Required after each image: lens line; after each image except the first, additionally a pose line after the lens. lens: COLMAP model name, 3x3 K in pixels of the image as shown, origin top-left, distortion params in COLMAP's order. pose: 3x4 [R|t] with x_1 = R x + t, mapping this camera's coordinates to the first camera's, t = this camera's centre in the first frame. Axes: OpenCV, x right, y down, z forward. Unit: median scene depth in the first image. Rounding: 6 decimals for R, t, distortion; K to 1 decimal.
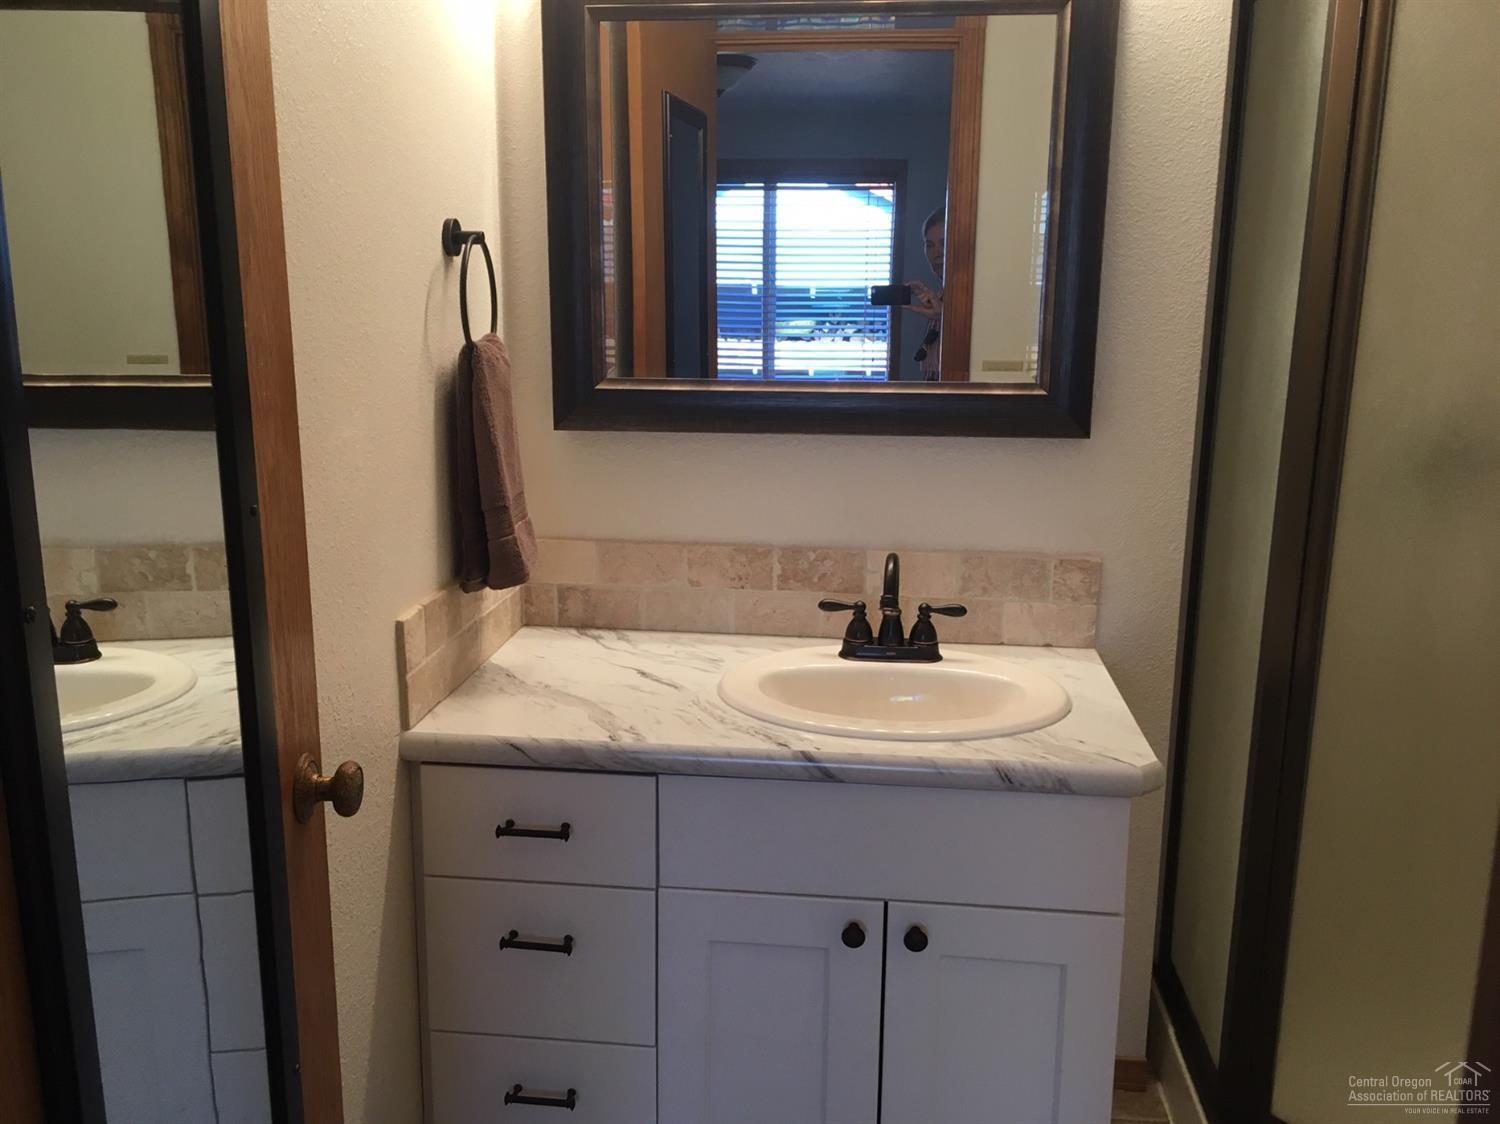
lens RADIAL K [[1277.5, 0, 750.0], [0, 1277.5, 562.0], [0, 0, 1]] dist [0.075110, -0.118091]
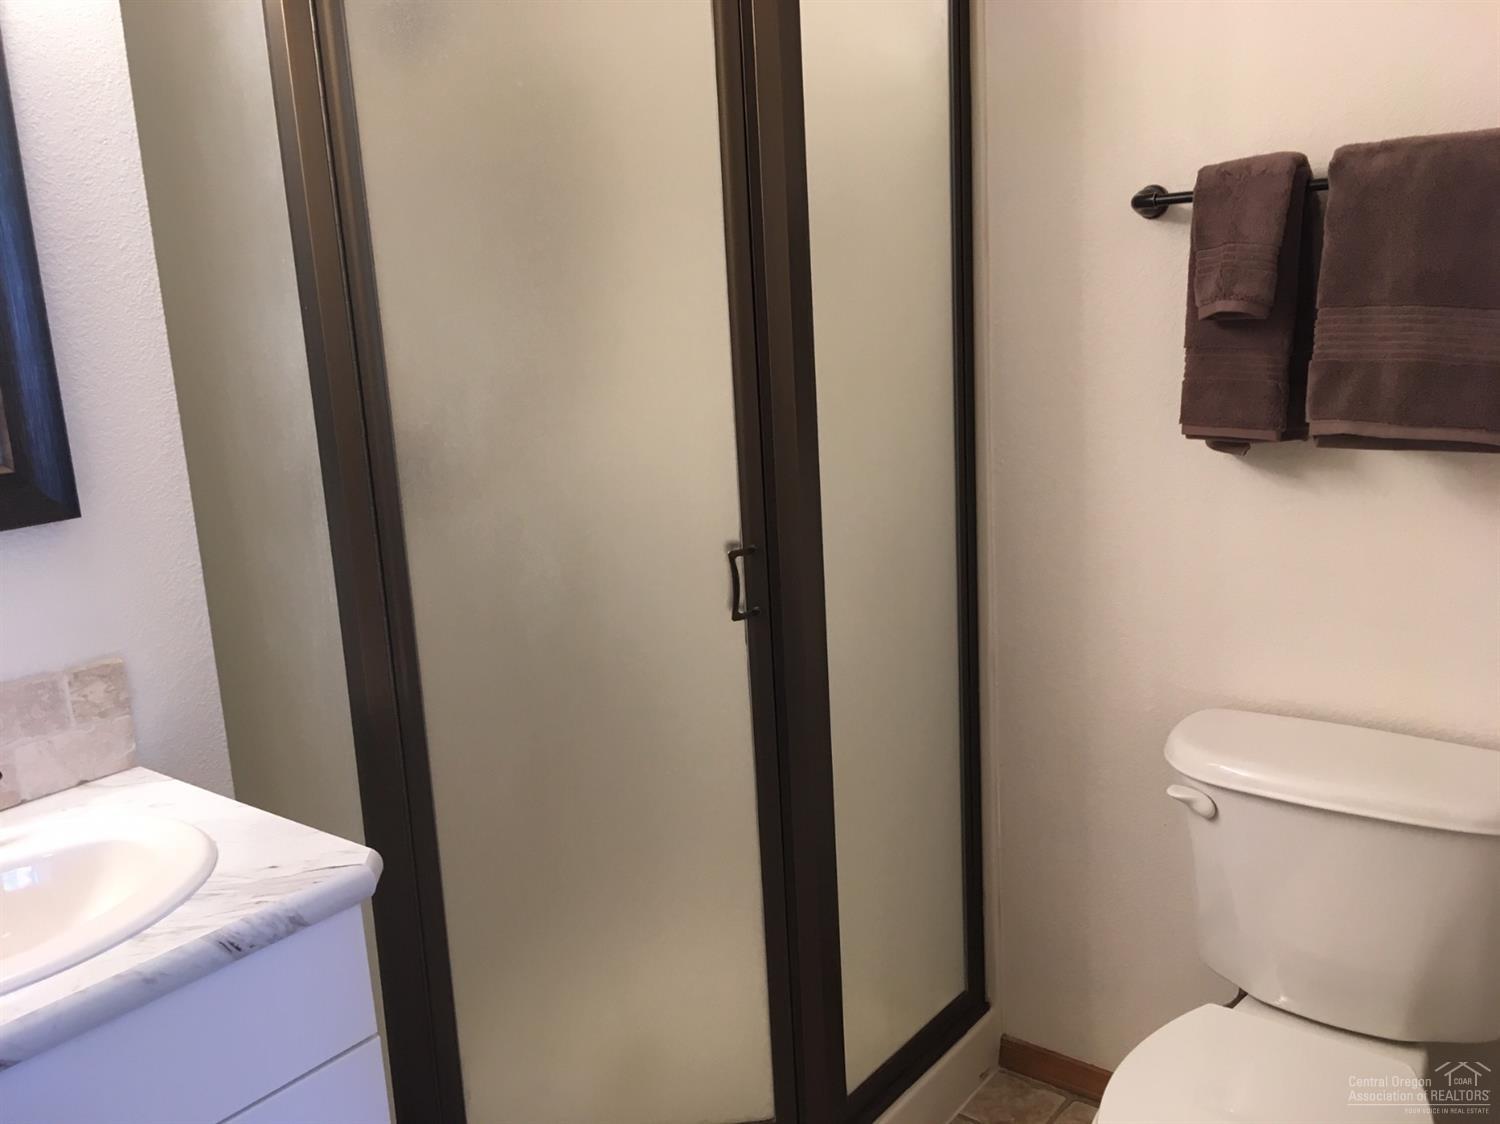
lens RADIAL K [[1277.5, 0, 750.0], [0, 1277.5, 562.0], [0, 0, 1]] dist [0.075110, -0.118091]
pose [[0.514244, -0.211556, 0.831142, -0.195327], [0.232595, 0.967182, 0.102271, -0.053732], [-0.825501, 0.140727, 0.546574, 0.213473]]
